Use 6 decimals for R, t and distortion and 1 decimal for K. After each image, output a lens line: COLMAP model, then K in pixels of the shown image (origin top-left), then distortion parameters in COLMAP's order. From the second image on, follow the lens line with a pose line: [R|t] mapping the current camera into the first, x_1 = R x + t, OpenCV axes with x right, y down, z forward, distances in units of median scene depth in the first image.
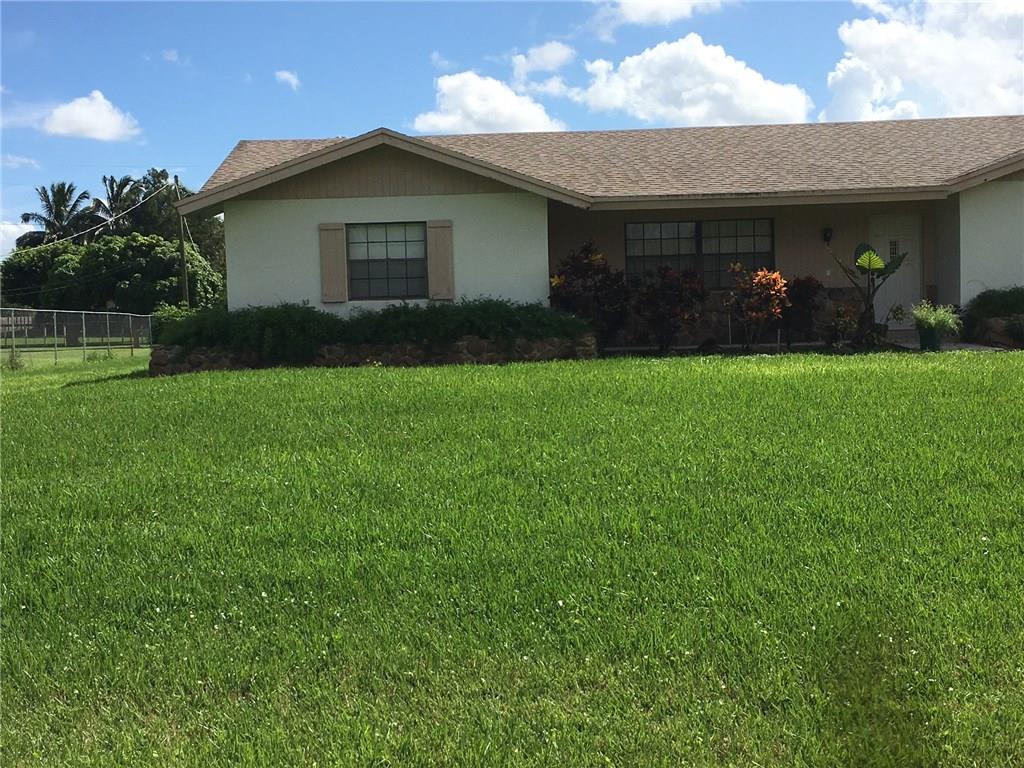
lens RADIAL K [[1378.4, 0, 512.0], [0, 1378.4, 384.0], [0, 0, 1]] dist [0.069865, 0.065071]
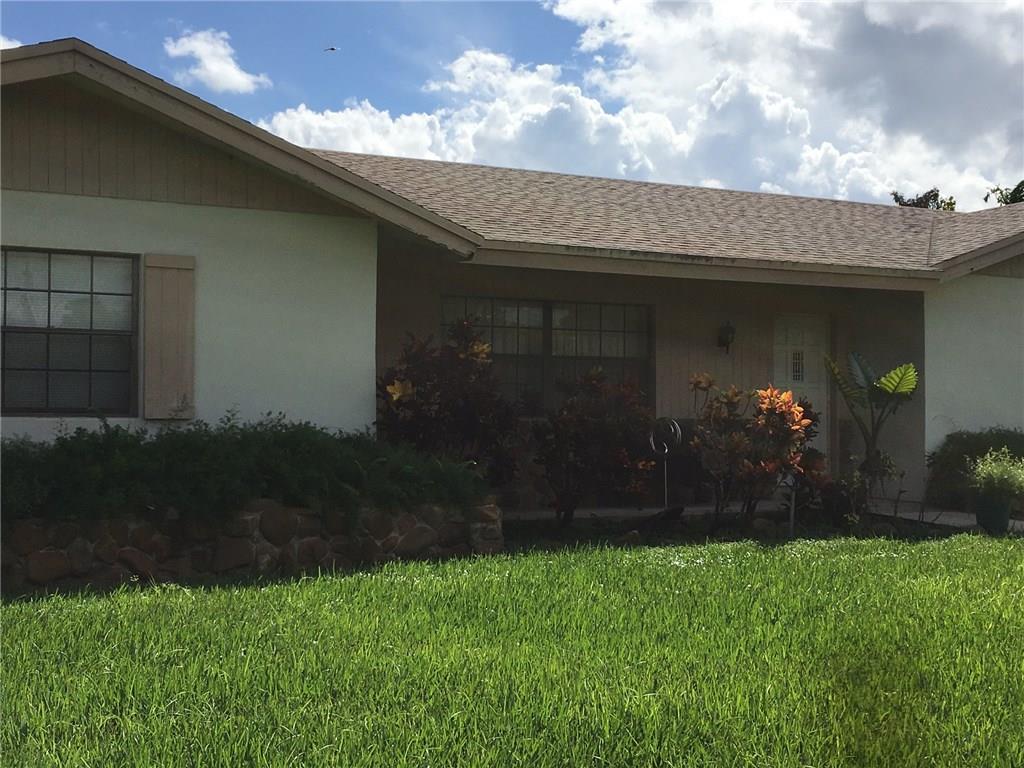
lens RADIAL K [[1362.2, 0, 512.0], [0, 1362.2, 384.0], [0, 0, 1]] dist [0.064557, 0.018535]
pose [[0.887737, 0.043798, 0.458263, -0.165081], [-0.005470, 0.996397, -0.084633, -0.034468], [-0.460318, 0.072625, 0.884778, 0.531896]]
